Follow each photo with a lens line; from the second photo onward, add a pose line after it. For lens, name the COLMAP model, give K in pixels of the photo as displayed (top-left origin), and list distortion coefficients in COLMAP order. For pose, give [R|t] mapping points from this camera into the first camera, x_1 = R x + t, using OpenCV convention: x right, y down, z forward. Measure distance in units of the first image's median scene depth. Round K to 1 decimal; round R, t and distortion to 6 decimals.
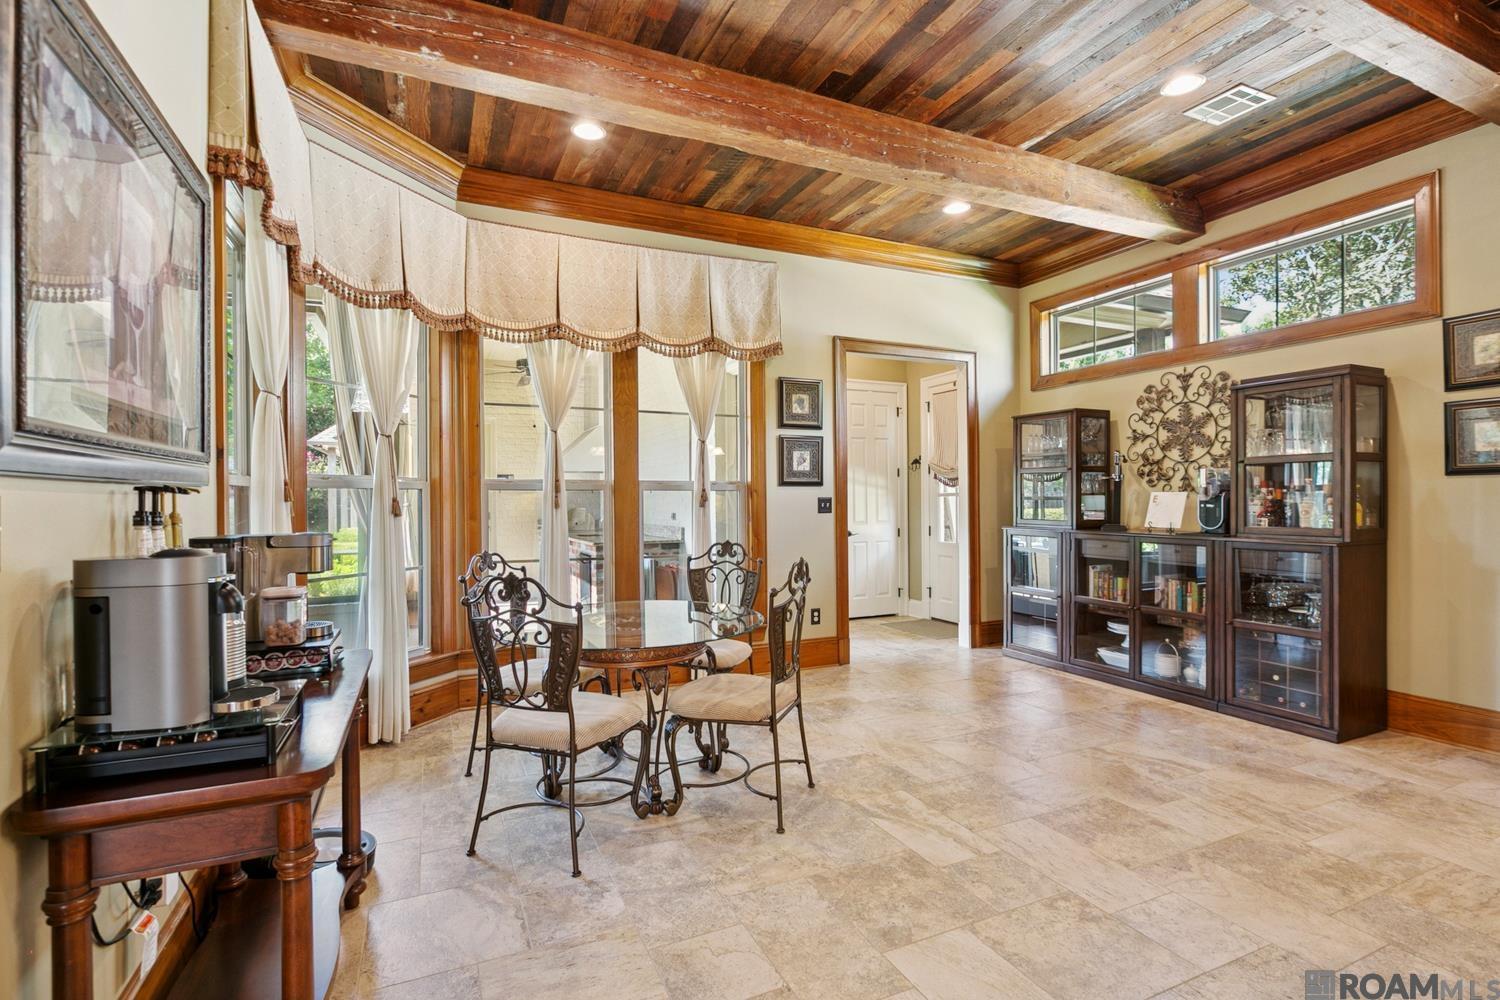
lens RADIAL K [[712.0, 0, 753.7], [0, 712.0, 500.5], [0, 0, 1]] dist [-0.000775, 0.000221]
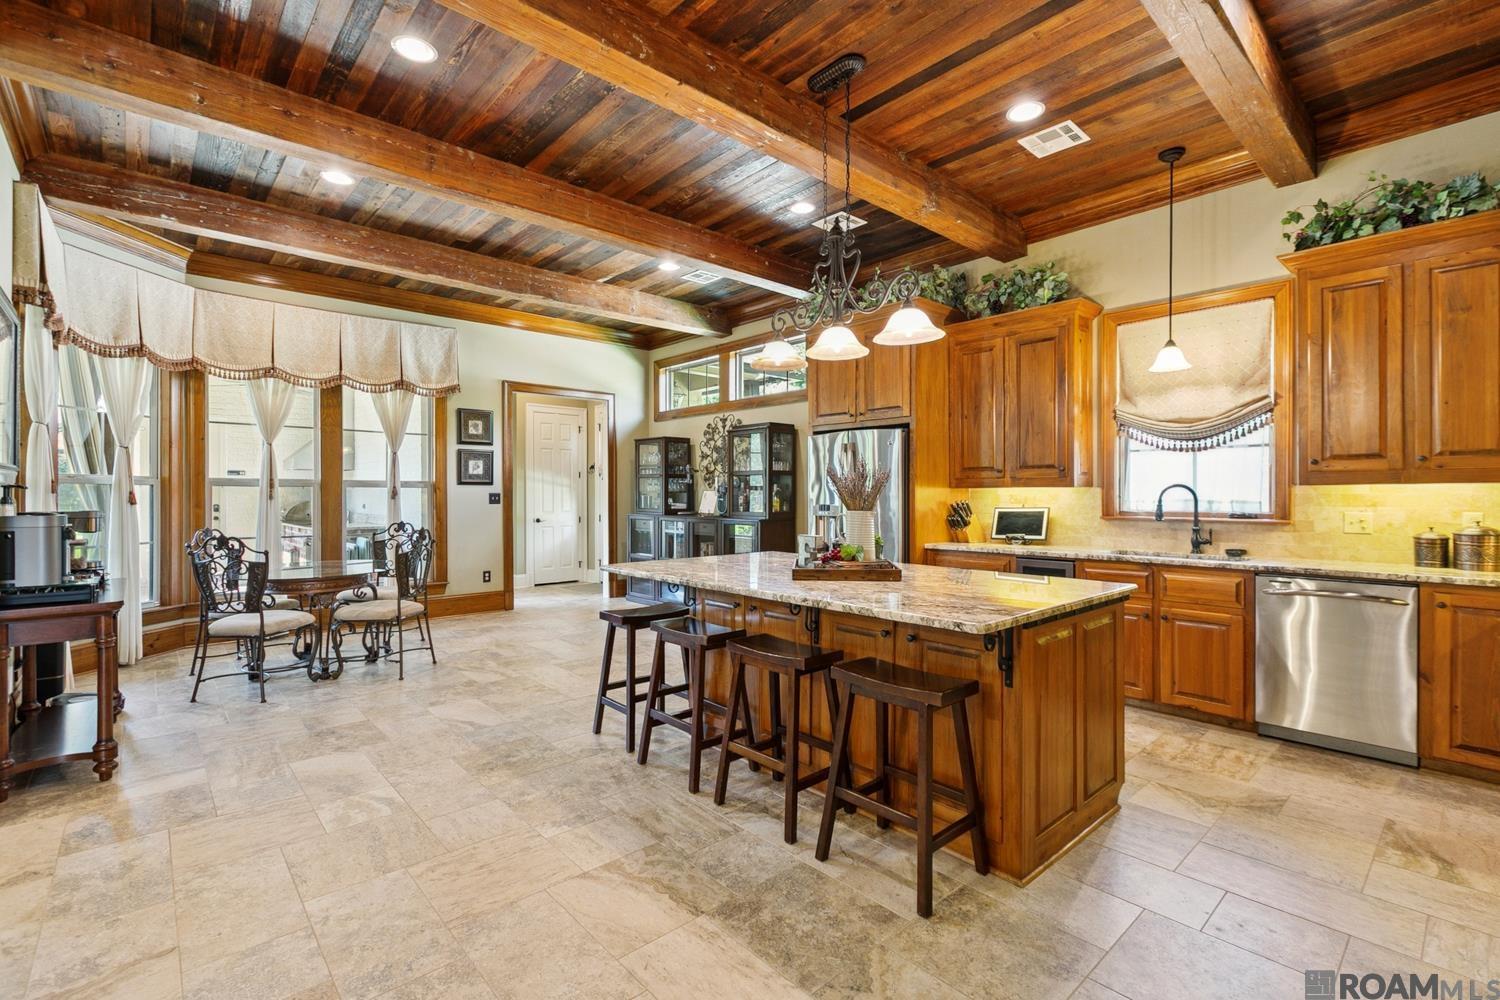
lens RADIAL K [[677.8, 0, 747.6], [0, 677.8, 493.0], [0, 0, 1]] dist [0.007907, -0.003002]
pose [[0.955675, 0.006182, 0.294357, 0.225153], [-0.004432, 0.999968, -0.006613, 0.002830], [-0.294389, 0.005015, 0.955673, -0.549434]]
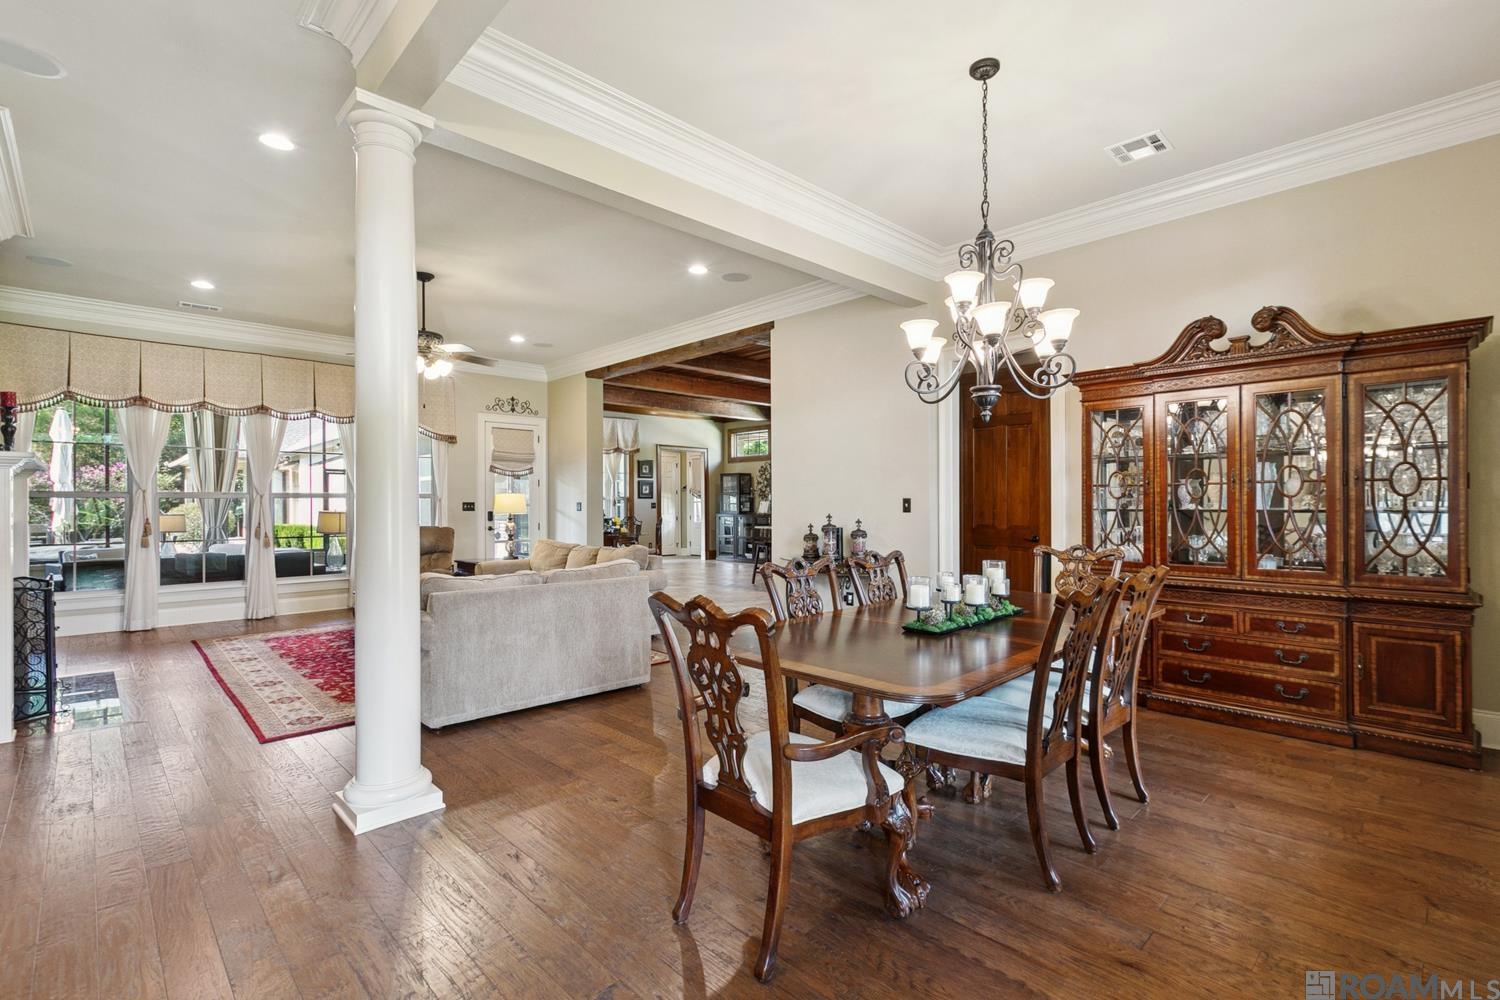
lens RADIAL K [[677.8, 0, 745.3], [0, 677.8, 496.8], [0, 0, 1]] dist [0.007907, -0.003002]
pose [[0.948177, 0.007751, 0.317648, -0.488075], [-0.005345, 0.999950, -0.008445, -0.008728], [-0.317697, 0.006310, 0.948171, -1.969857]]
